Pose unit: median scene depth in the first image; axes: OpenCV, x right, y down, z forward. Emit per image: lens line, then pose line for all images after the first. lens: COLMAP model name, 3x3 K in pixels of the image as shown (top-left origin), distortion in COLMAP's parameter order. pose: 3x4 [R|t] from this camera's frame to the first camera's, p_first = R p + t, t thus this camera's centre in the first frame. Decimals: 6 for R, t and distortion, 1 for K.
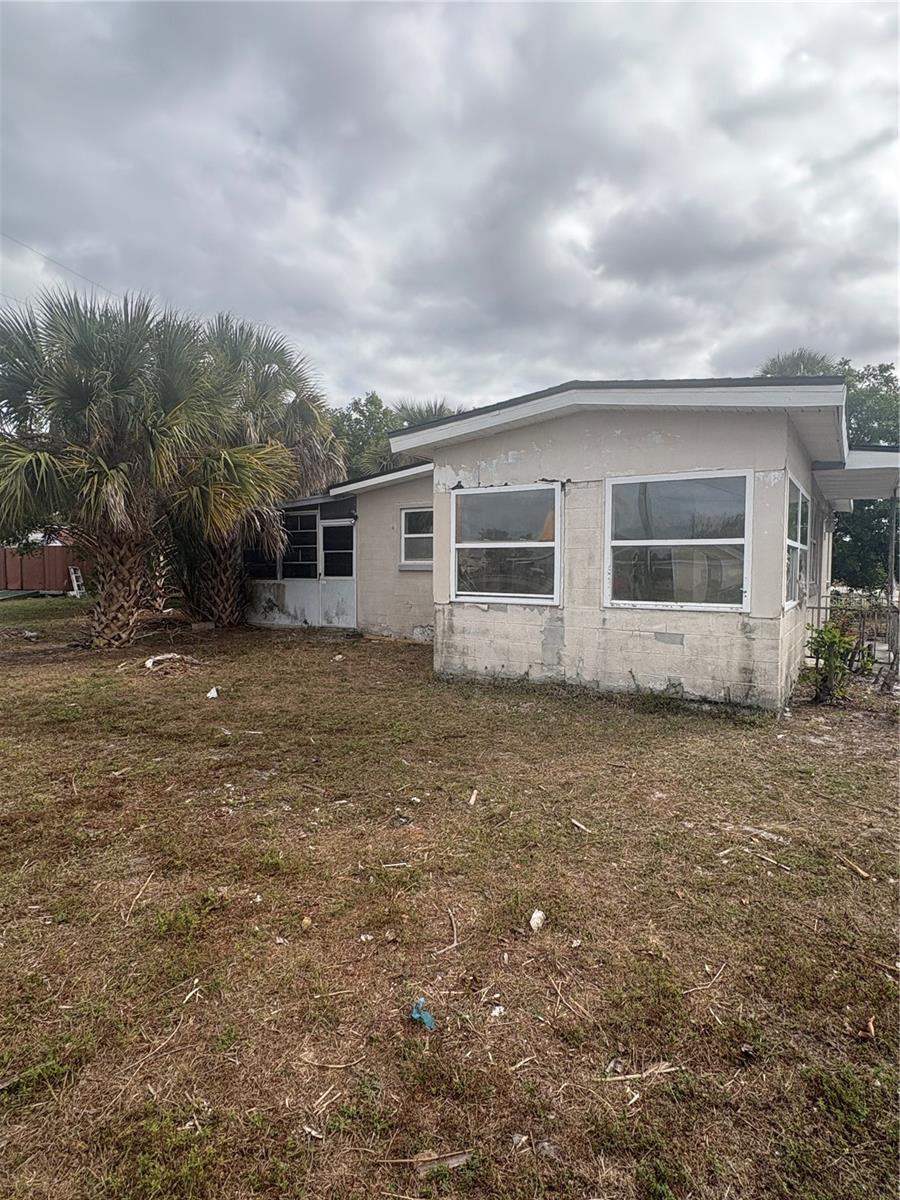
lens RADIAL K [[645.4, 0, 447.5], [0, 645.4, 605.9], [0, 0, 1]] dist [-0.093186, -0.001358]
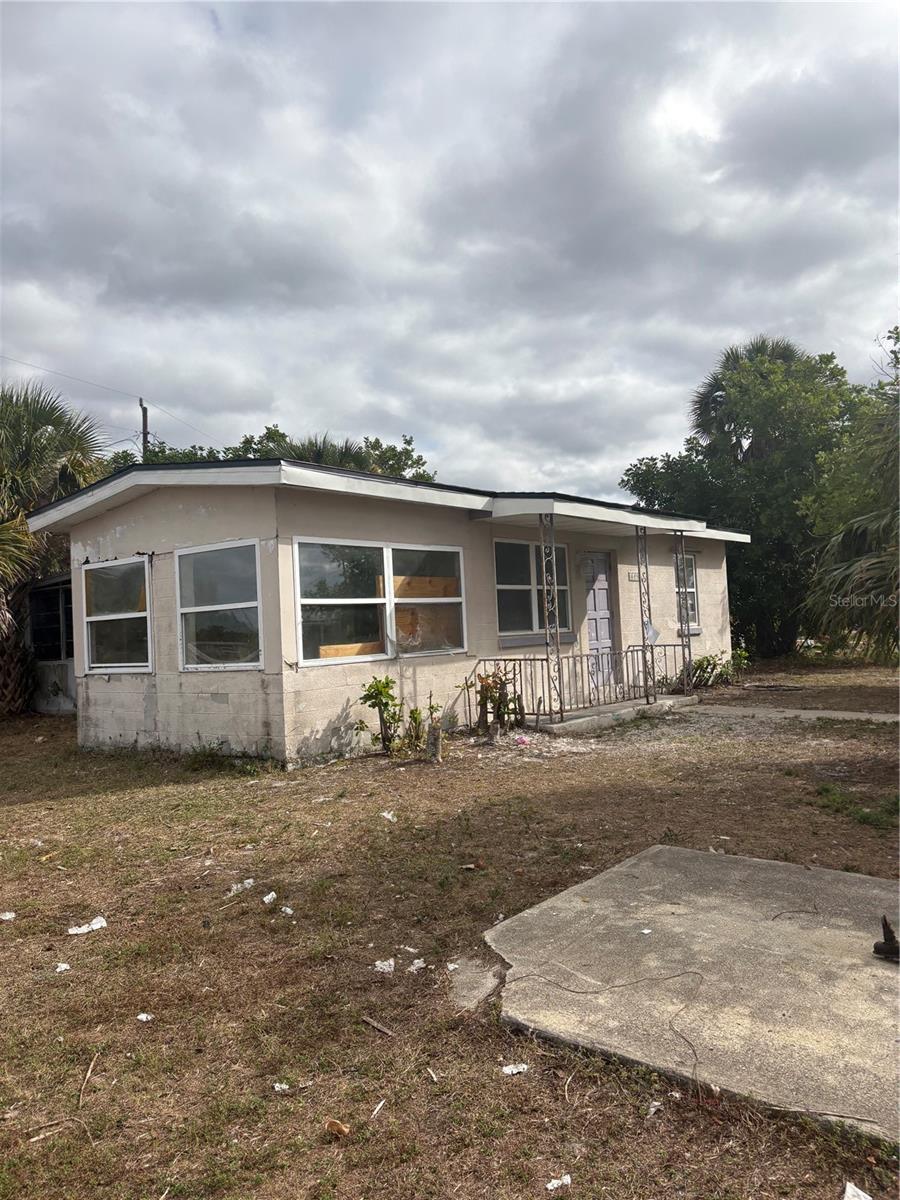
lens RADIAL K [[917.7, 0, 453.3], [0, 917.7, 605.4], [0, 0, 1]] dist [0.042464, 0.000371]
pose [[0.995754, -0.058448, -0.071125, 0.767843], [0.052431, 0.995110, -0.083706, 0.041531], [0.075670, 0.079622, 0.993949, -0.451630]]
